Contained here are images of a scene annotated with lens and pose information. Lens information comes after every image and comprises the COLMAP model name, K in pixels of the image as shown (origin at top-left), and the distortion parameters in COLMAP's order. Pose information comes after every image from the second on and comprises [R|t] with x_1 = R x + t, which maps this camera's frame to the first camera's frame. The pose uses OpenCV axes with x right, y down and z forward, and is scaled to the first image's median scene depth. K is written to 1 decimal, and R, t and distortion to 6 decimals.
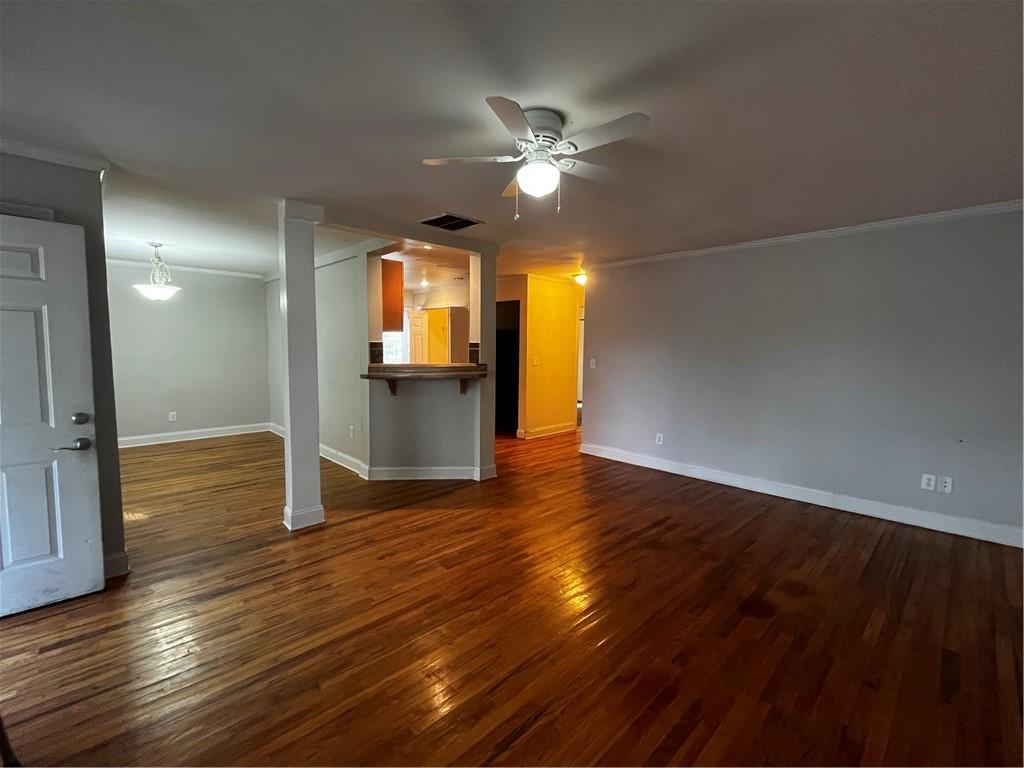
lens RADIAL K [[450.9, 0, 512.0], [0, 450.9, 384.0], [0, 0, 1]] dist [-0.000450, -0.000054]
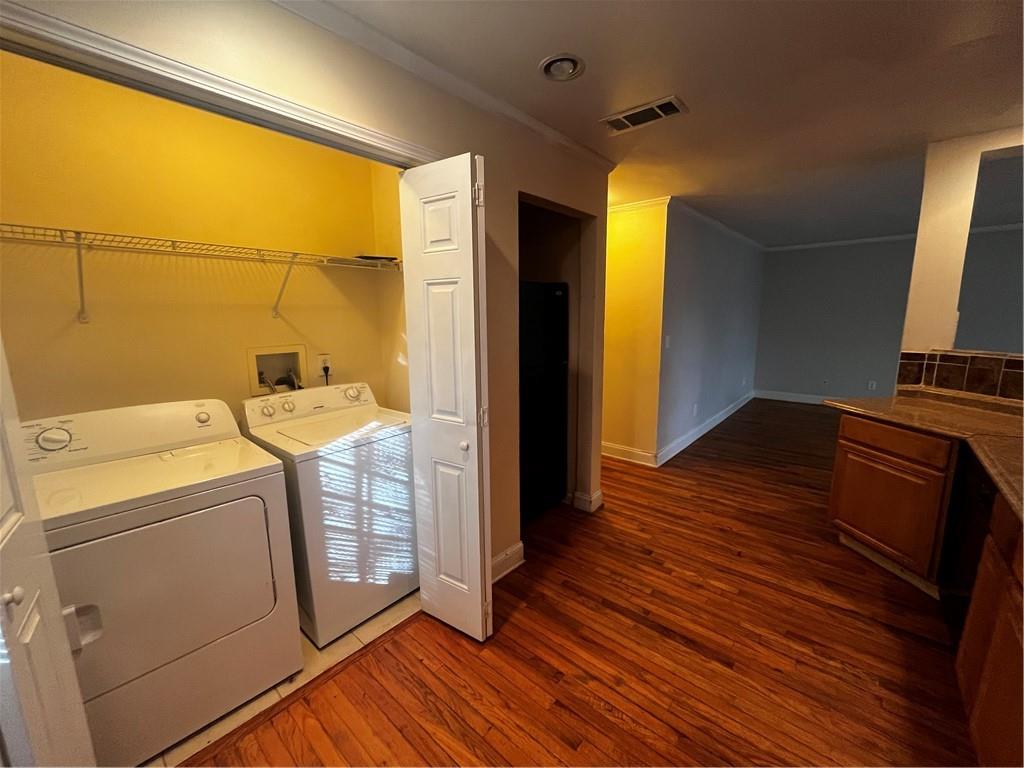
lens RADIAL K [[413.6, 0, 512.0], [0, 413.6, 384.0], [0, 0, 1]] dist [0.000098, 0.000131]
pose [[-0.073831, -0.174518, 0.981882, -0.755545], [0.095195, 0.978840, 0.181136, -0.191255], [-0.992717, 0.106843, -0.055655, 2.119738]]
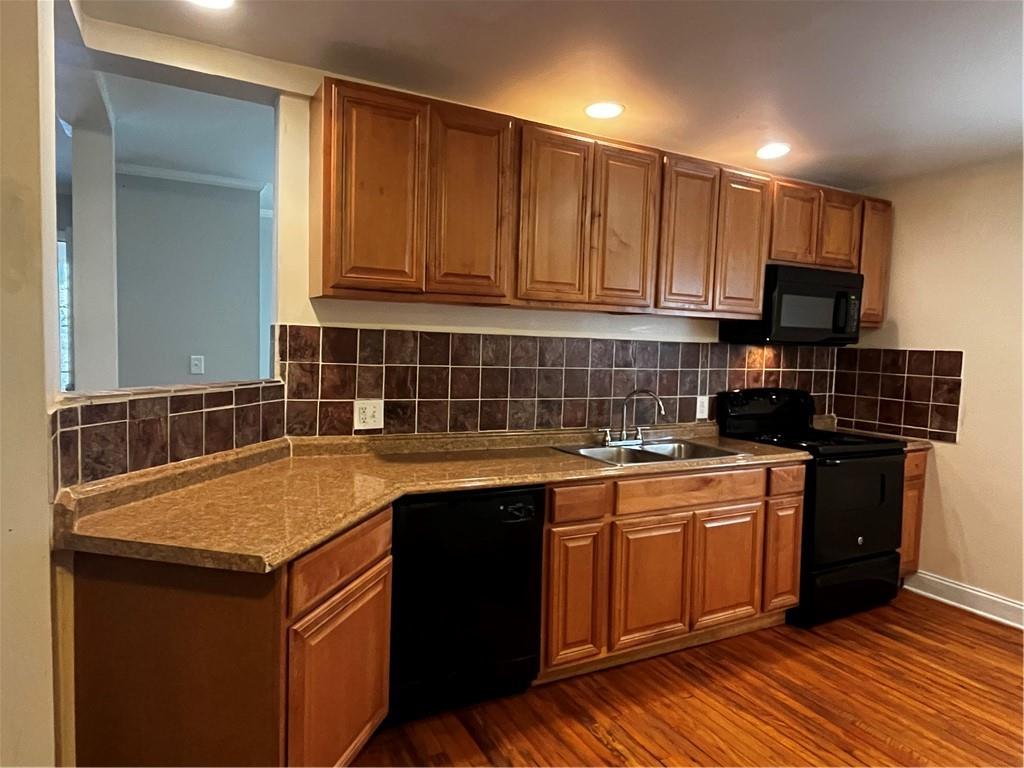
lens RADIAL K [[630.5, 0, 512.0], [0, 630.5, 384.0], [0, 0, 1]] dist [-0.004536, -0.001911]
pose [[-0.291011, 0.042574, -0.955772, 0.221048], [-0.118469, 0.989717, 0.080158, -0.135846], [0.949357, 0.136556, -0.282974, 1.787259]]
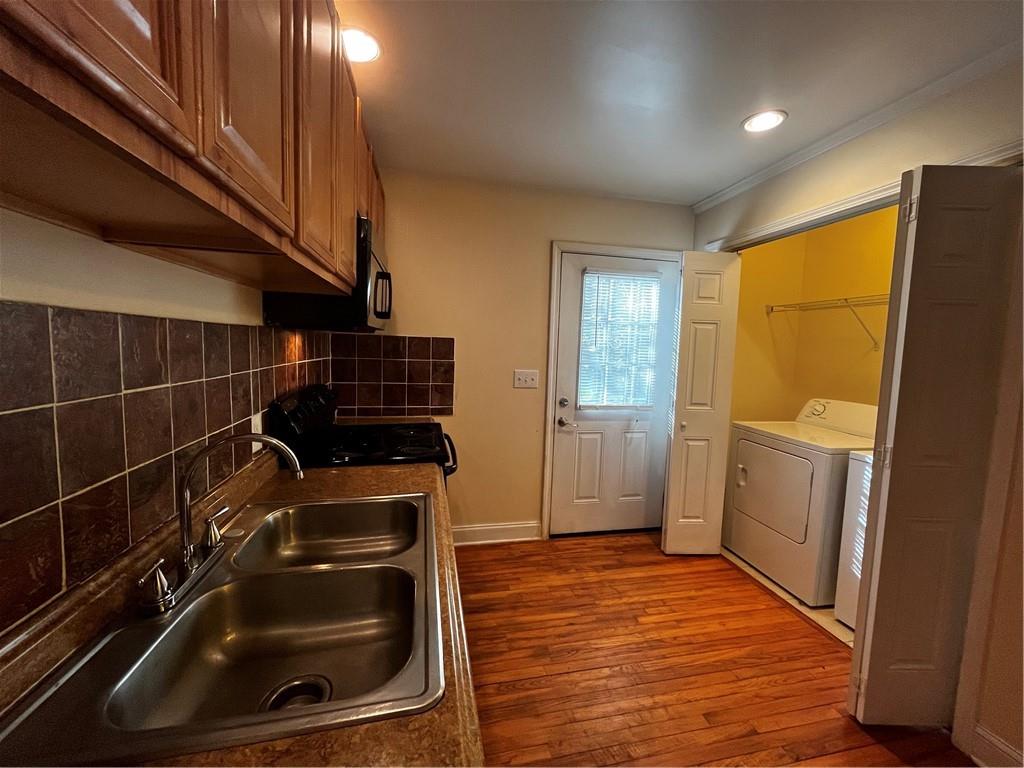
lens RADIAL K [[413.6, 0, 512.0], [0, 413.6, 384.0], [0, 0, 1]] dist [0.000098, 0.000131]
pose [[0.844223, 0.066618, -0.531836, -0.403413], [-0.069990, 0.997452, 0.013840, -0.124564], [0.531403, 0.025539, 0.846734, 1.588581]]
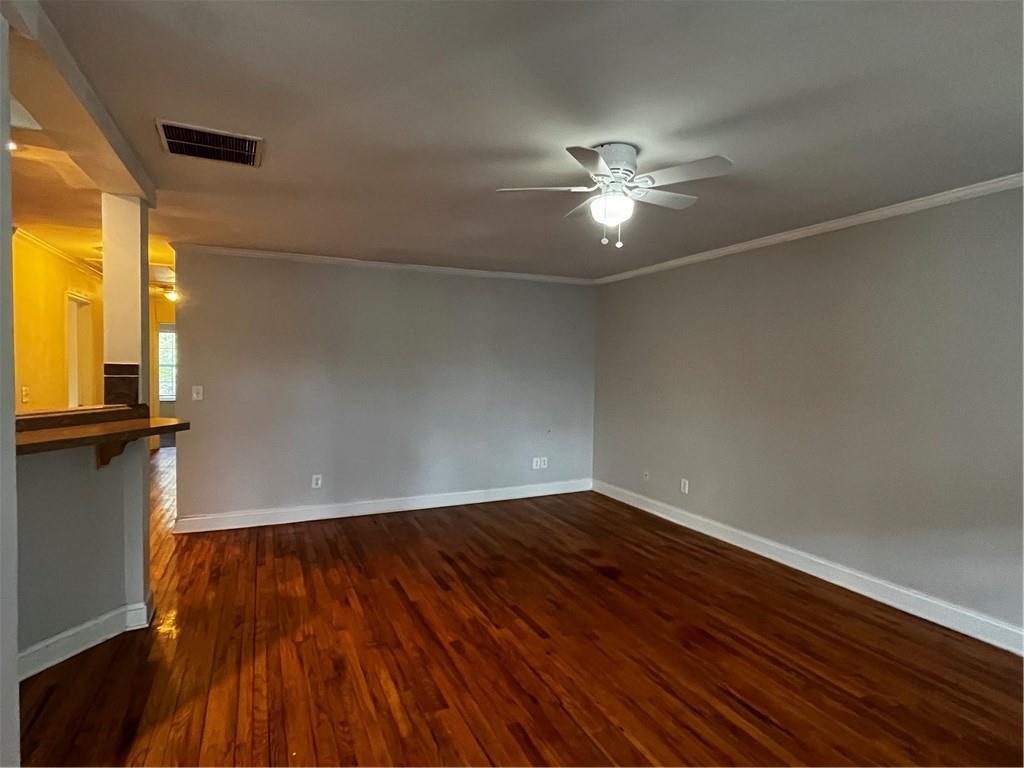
lens RADIAL K [[543.9, 0, 512.0], [0, 543.9, 384.0], [0, 0, 1]] dist [0.003596, 0.000002]
pose [[0.326053, -0.037413, 0.944611, -0.698576], [0.072532, 0.997261, 0.014462, -0.060289], [-0.942565, 0.063799, 0.327873, 0.498514]]
